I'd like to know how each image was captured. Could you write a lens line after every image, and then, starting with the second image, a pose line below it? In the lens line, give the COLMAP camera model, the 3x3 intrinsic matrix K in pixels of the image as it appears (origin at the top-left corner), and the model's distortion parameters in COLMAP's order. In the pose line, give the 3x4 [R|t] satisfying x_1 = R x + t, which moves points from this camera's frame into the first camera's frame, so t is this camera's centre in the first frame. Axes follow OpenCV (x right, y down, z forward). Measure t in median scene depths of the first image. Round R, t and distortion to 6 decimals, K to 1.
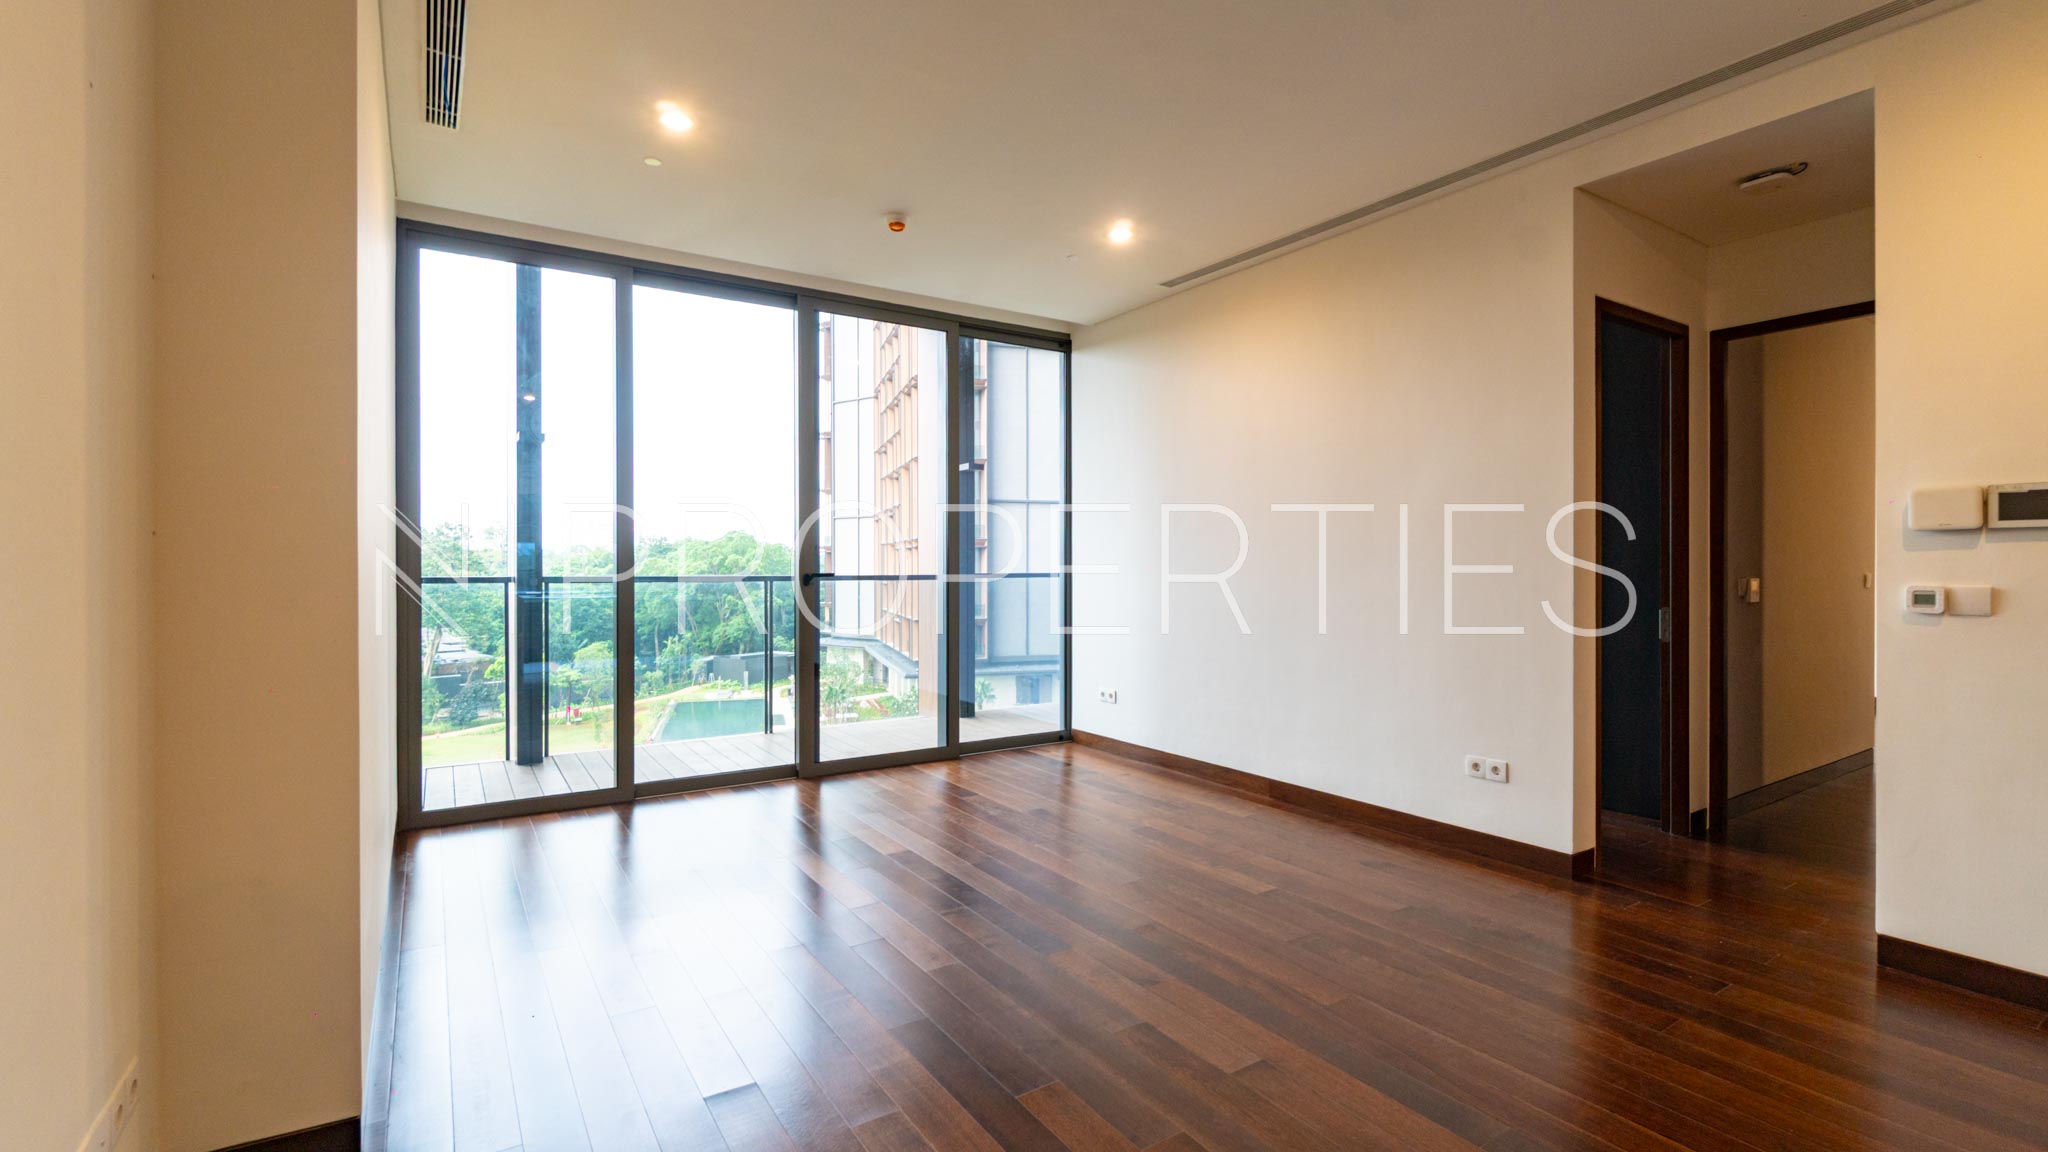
lens RADIAL K [[880.1, 0, 1005.9], [0, 880.1, 566.4], [0, 0, 1]] dist [-0.006490, 0.000639]
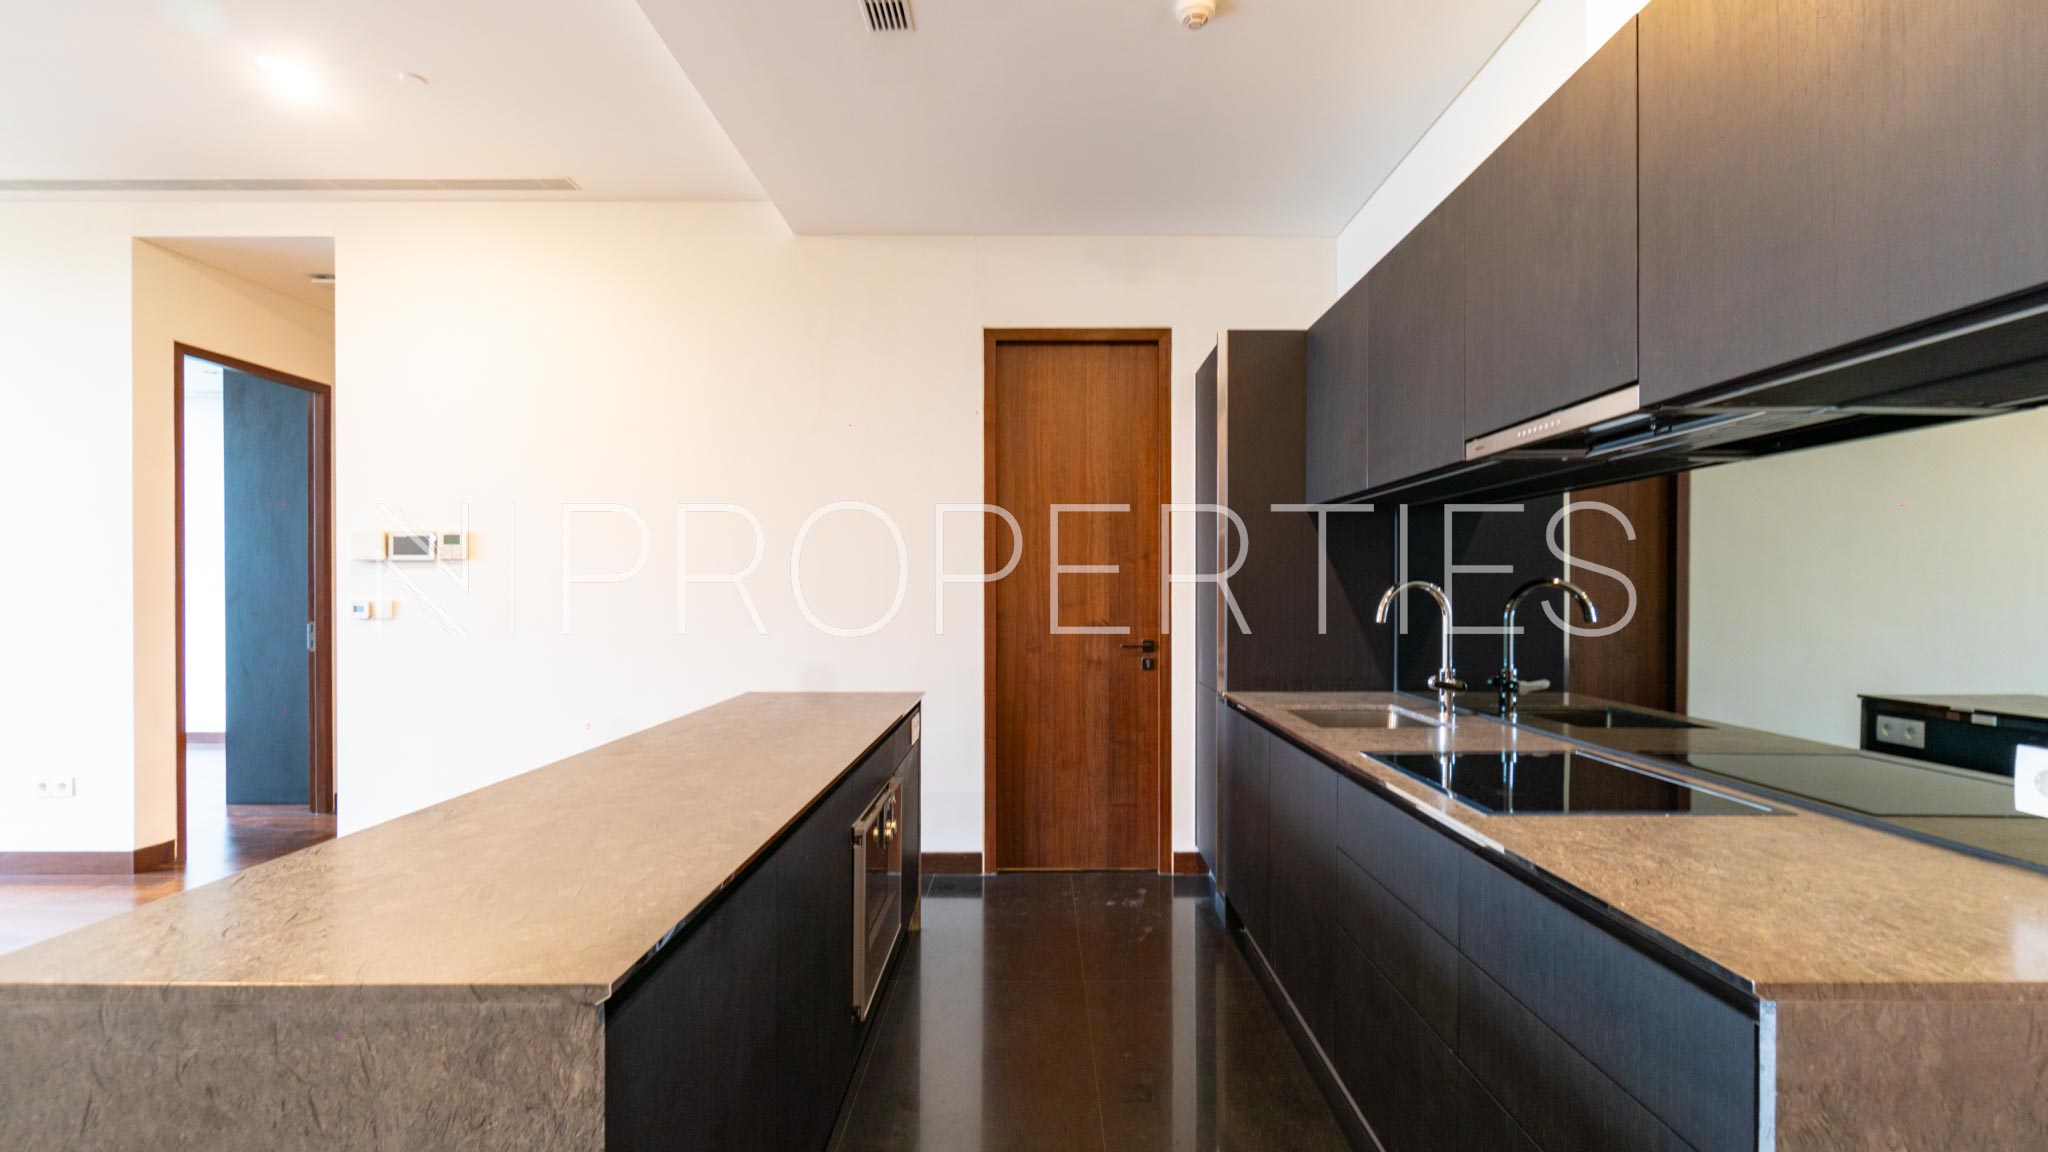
lens RADIAL K [[880.1, 0, 1018.4], [0, 880.1, 600.8], [0, 0, 1]] dist [-0.006490, 0.000639]
pose [[0.523212, -0.004017, 0.852193, 0.180737], [-0.002779, 0.999976, 0.006419, 0.005523], [-0.852198, -0.005727, 0.523188, -0.303755]]
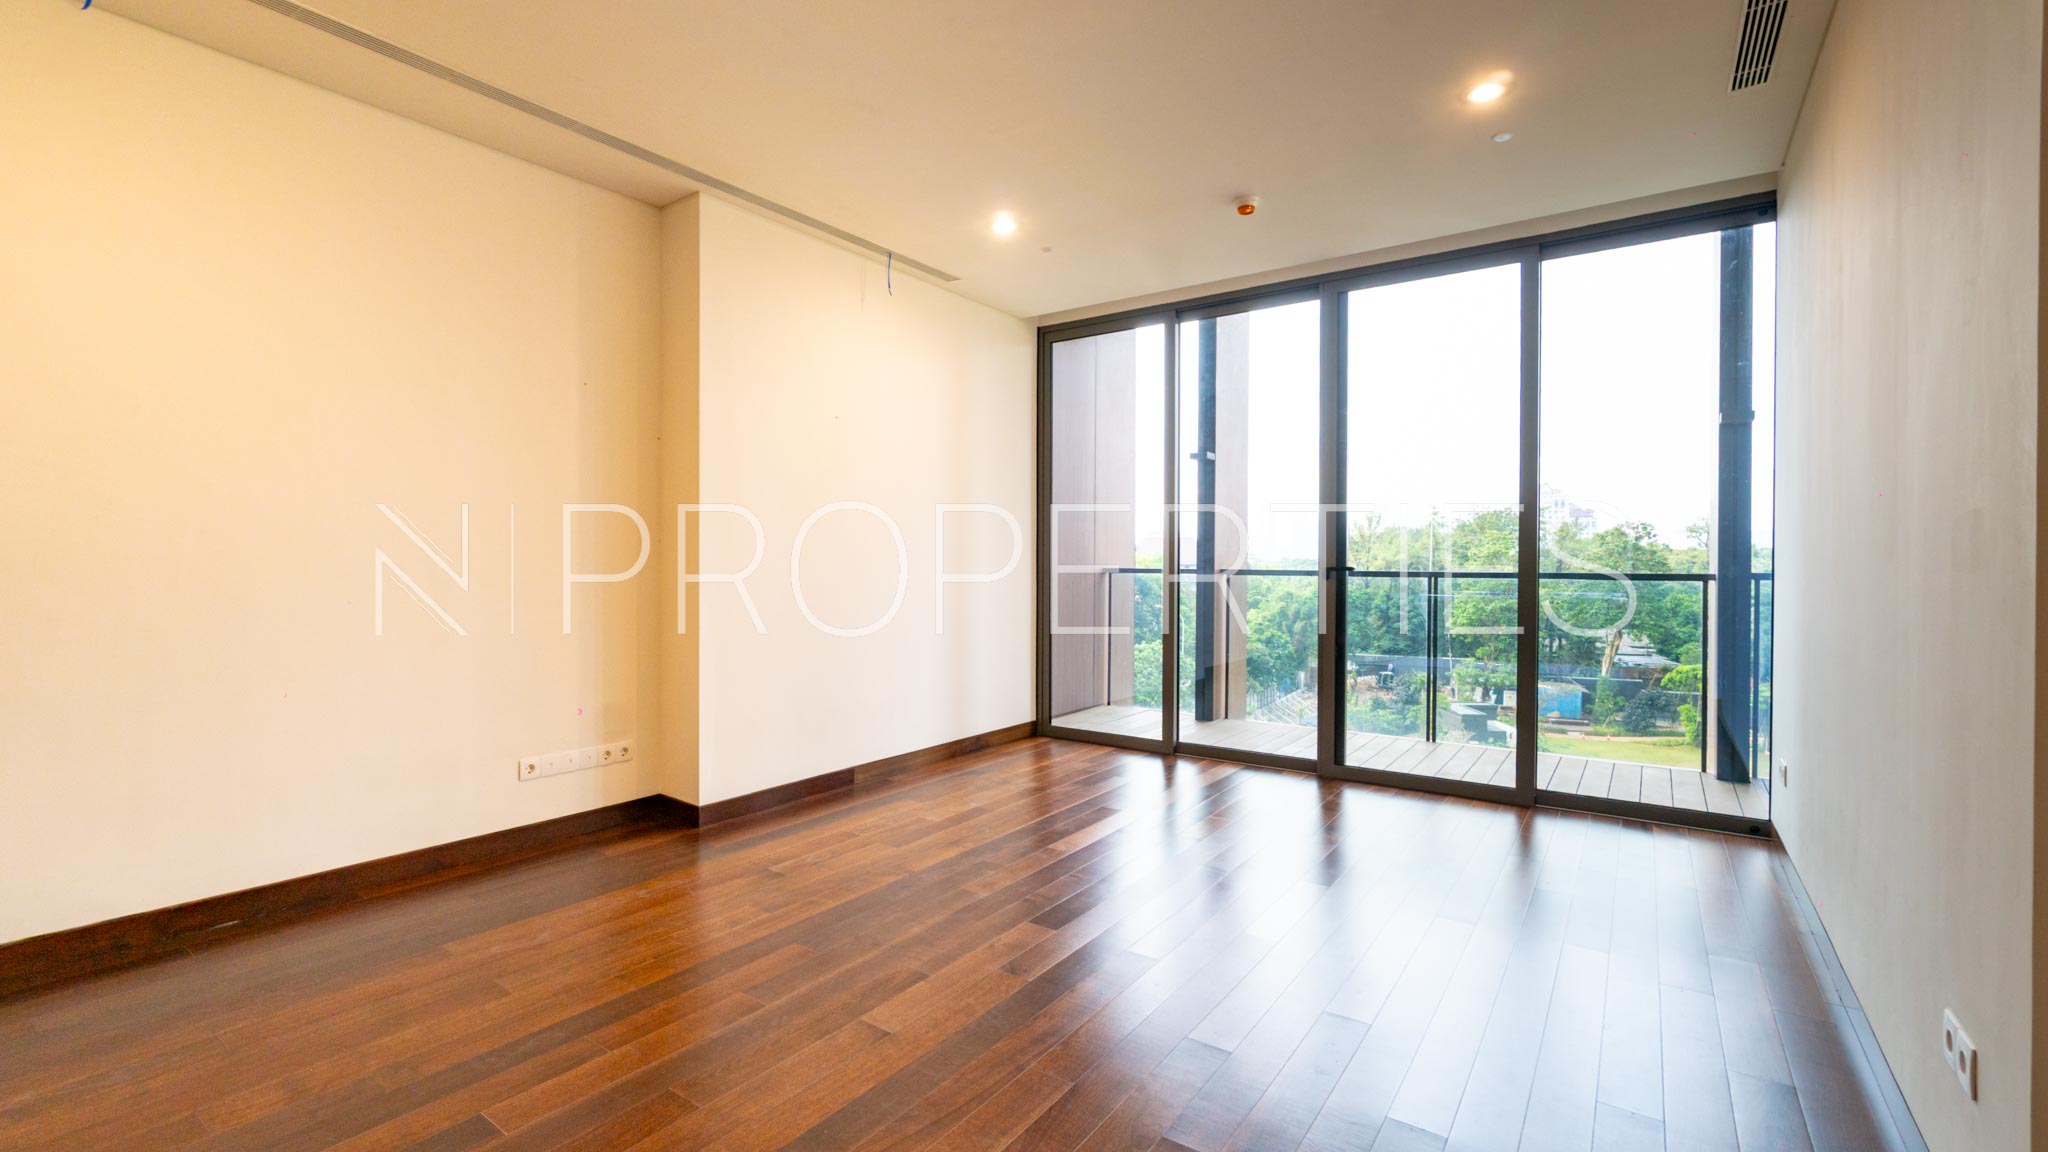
lens RADIAL K [[880.1, 0, 1014.9], [0, 880.1, 568.1], [0, 0, 1]] dist [-0.006490, 0.000639]
pose [[0.375477, 0.008044, -0.926797, 0.497719], [-0.006755, 0.999960, 0.005942, 0.005132], [0.926807, 0.004029, 0.375516, 0.287228]]
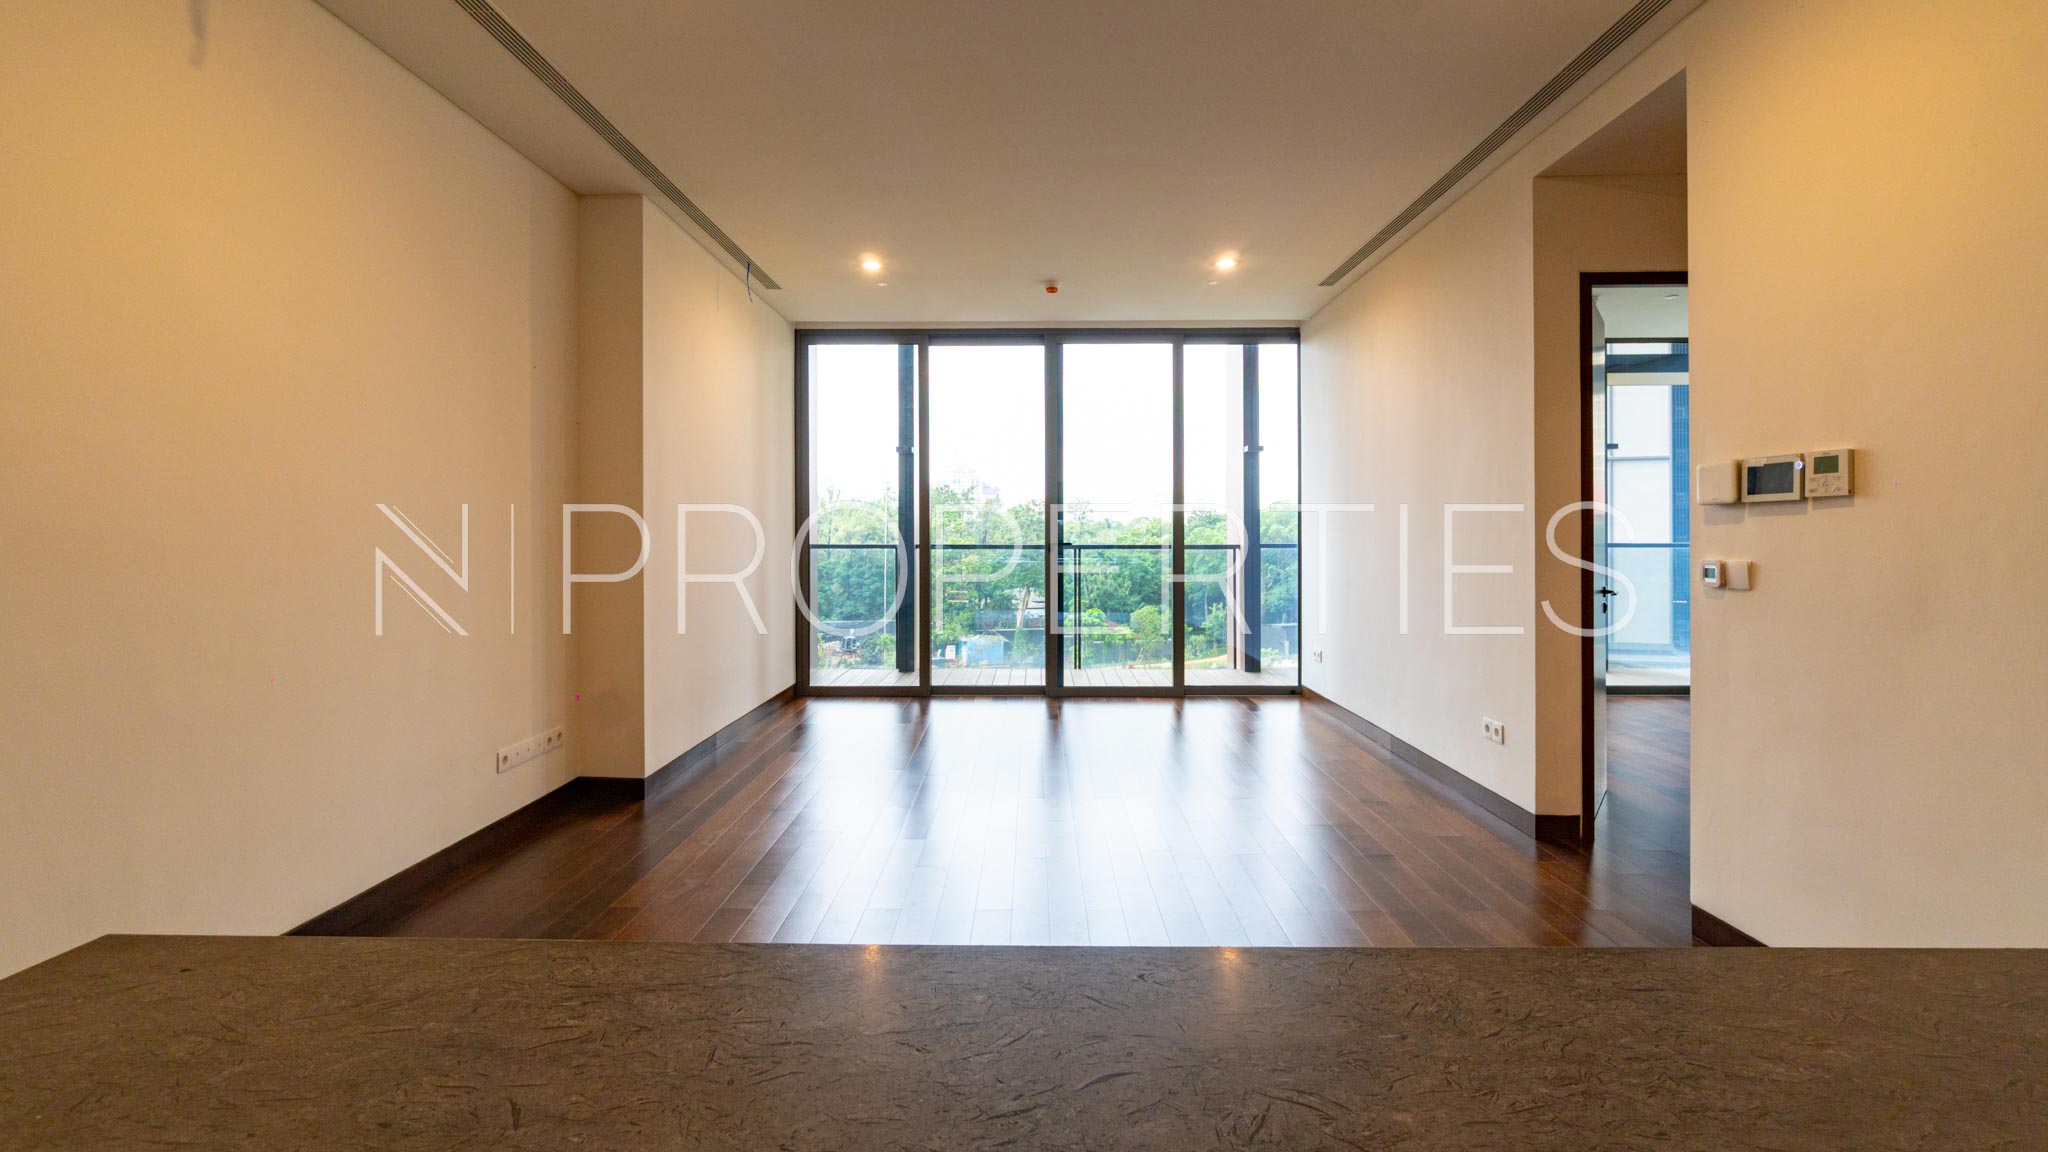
lens RADIAL K [[880.1, 0, 1039.7], [0, 880.1, 541.5], [0, 0, 1]] dist [-0.006490, 0.000639]
pose [[0.844568, 0.003718, -0.535435, 0.430070], [-0.000702, 0.999983, 0.005837, -0.002120], [0.535448, -0.004554, 0.844556, -0.121984]]
